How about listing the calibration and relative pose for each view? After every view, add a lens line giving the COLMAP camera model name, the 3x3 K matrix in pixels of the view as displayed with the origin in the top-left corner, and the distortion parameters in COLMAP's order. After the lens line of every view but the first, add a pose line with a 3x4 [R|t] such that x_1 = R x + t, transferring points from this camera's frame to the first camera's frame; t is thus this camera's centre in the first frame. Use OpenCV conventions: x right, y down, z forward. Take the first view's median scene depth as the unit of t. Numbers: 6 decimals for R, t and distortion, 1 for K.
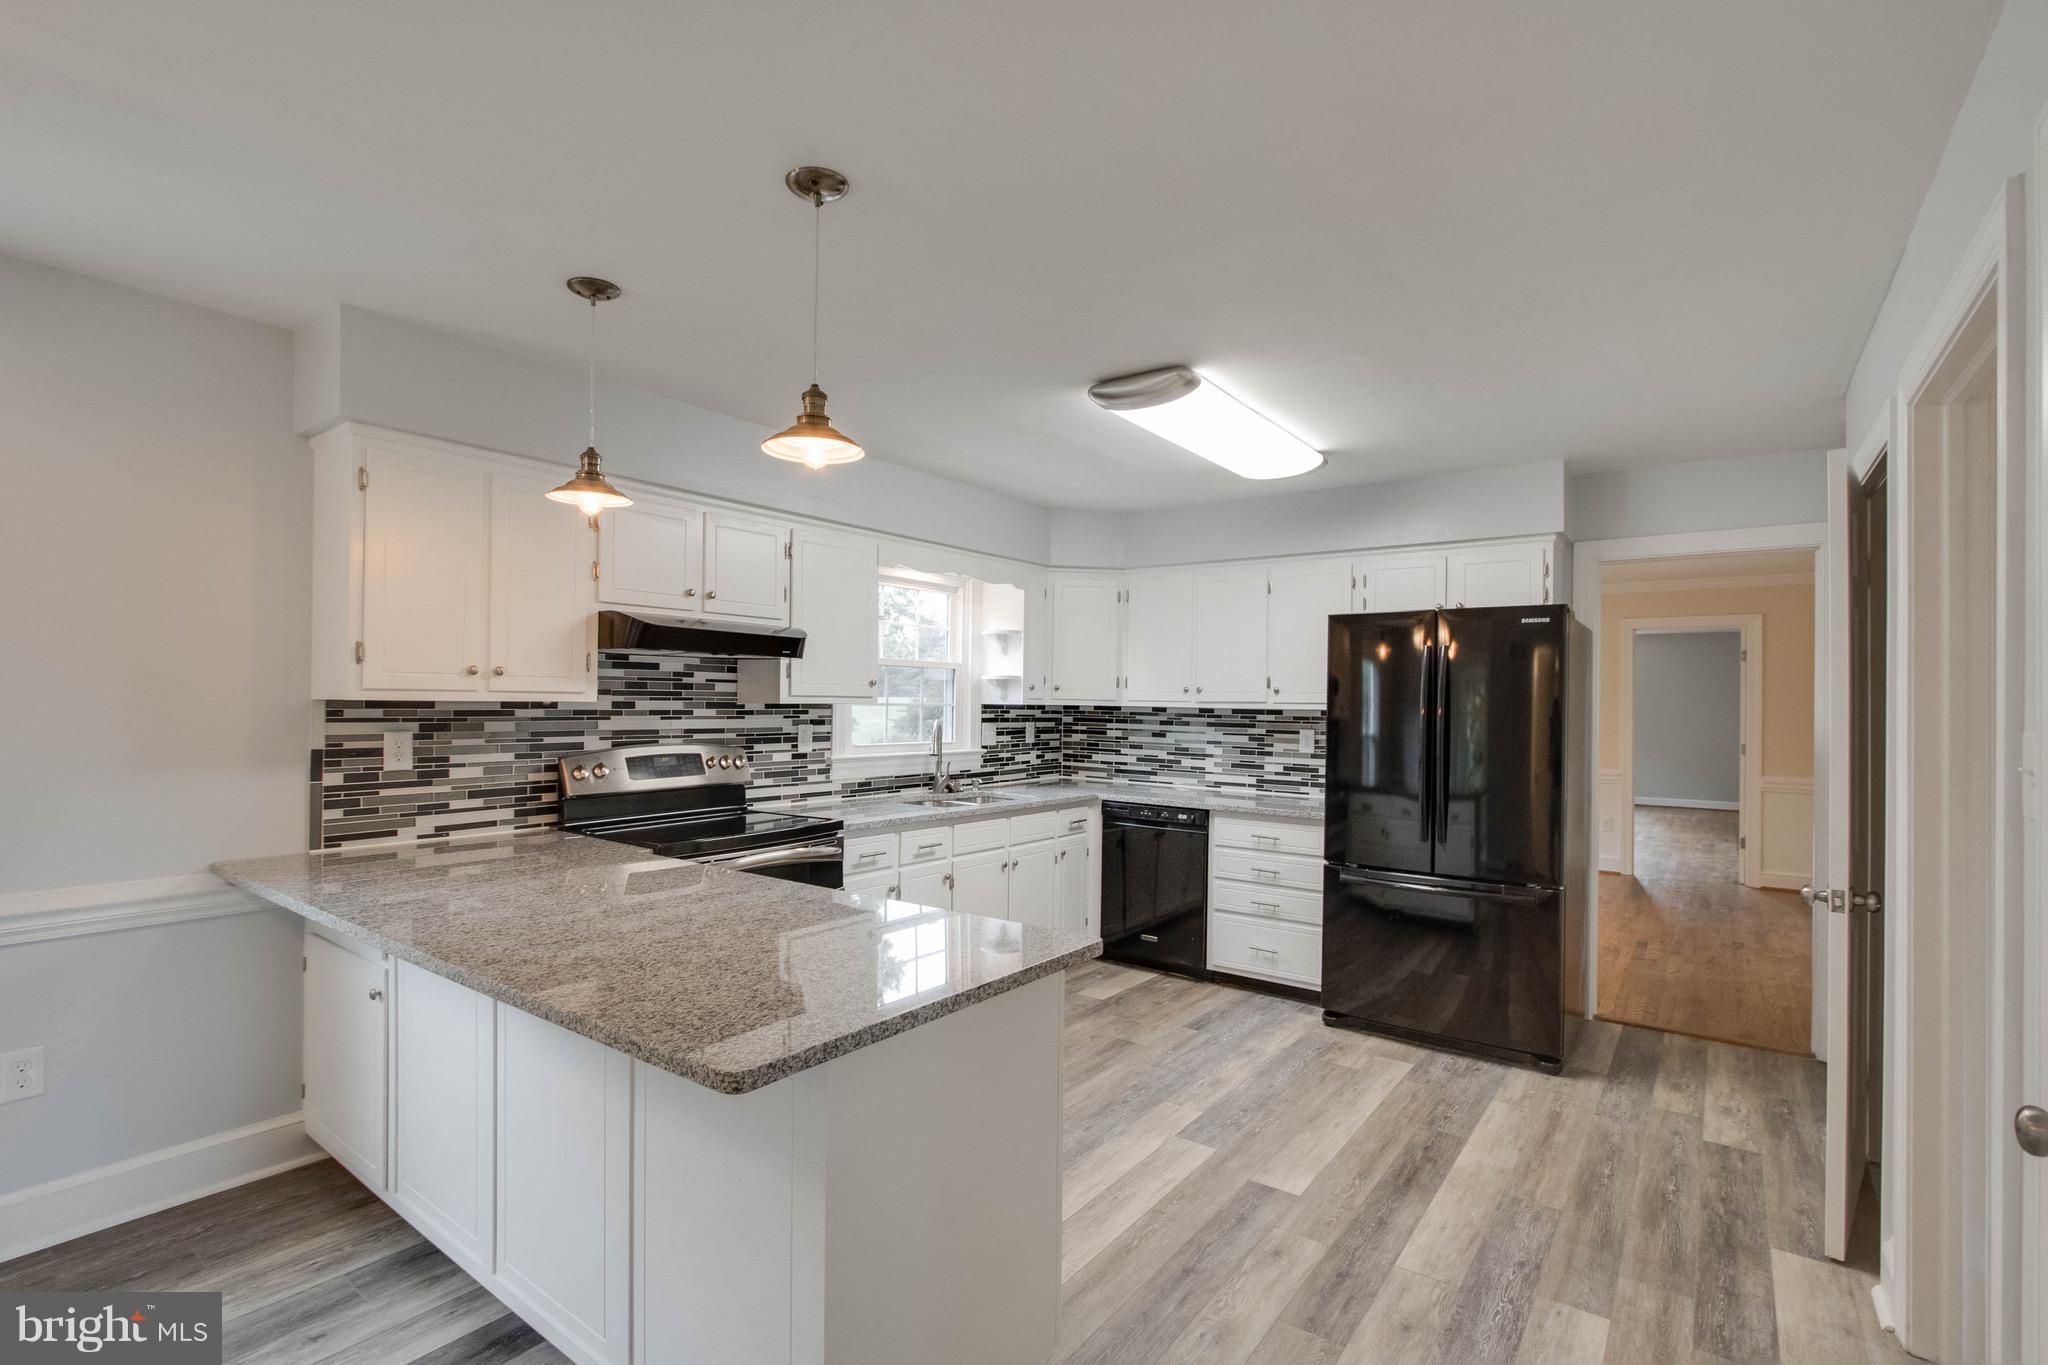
lens RADIAL K [[960.9, 0, 1002.1], [0, 960.9, 695.7], [0, 0, 1]] dist [-0.023843, 0.005749]
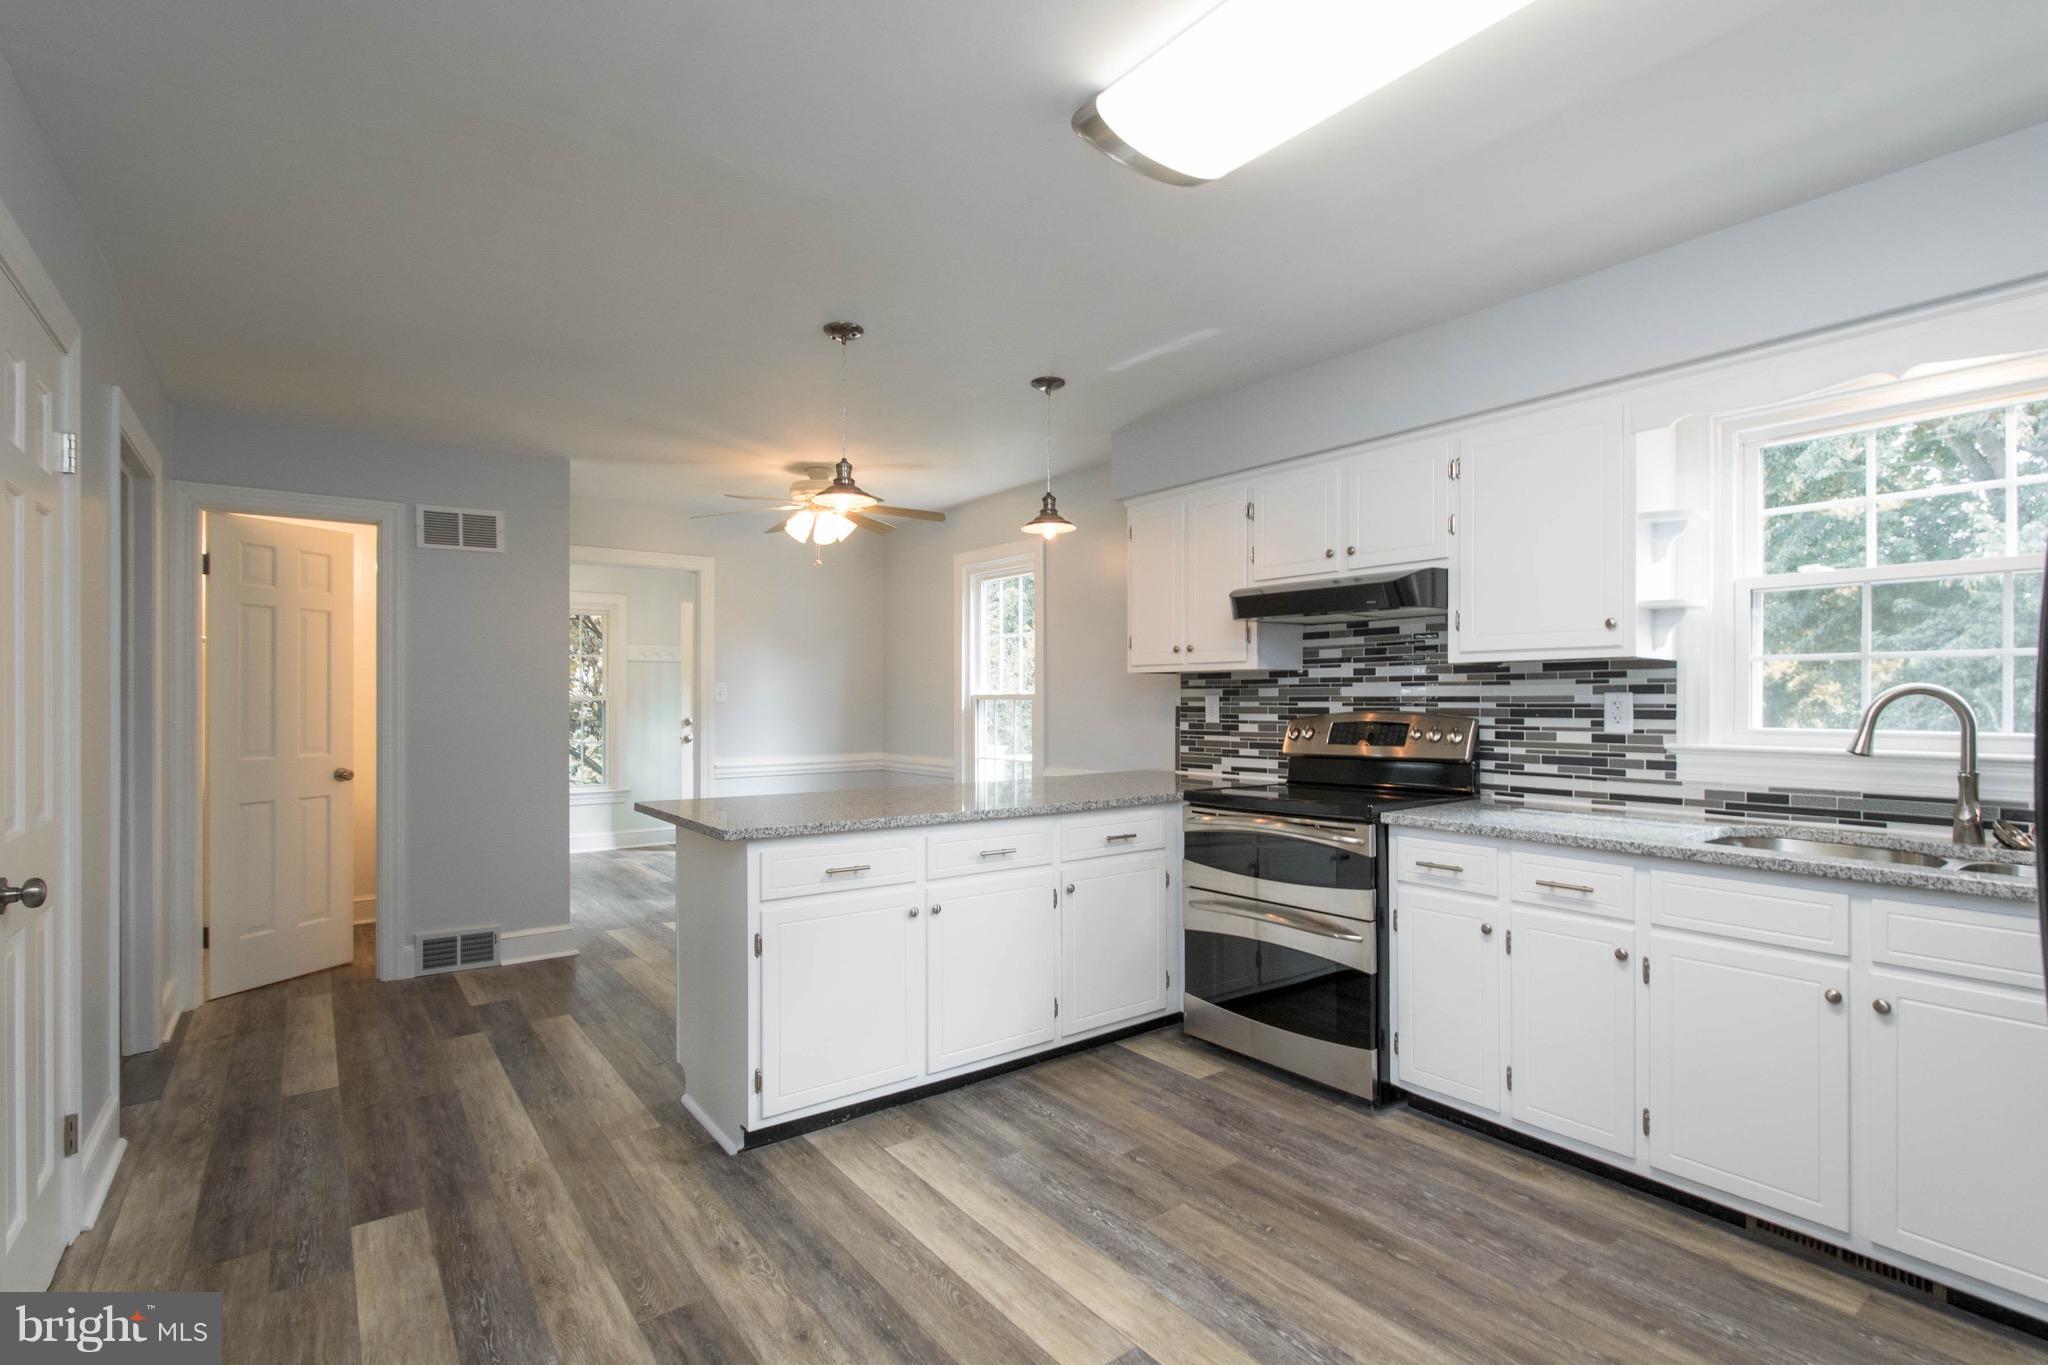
lens RADIAL K [[930.3, 0, 1002.5], [0, 930.3, 690.3], [0, 0, 1]] dist [-0.020253, 0.005456]
pose [[-0.279680, -0.017388, -0.959936, 0.648797], [0.004666, 0.999800, -0.019469, 0.046629], [0.960082, -0.009924, -0.279543, 0.911389]]
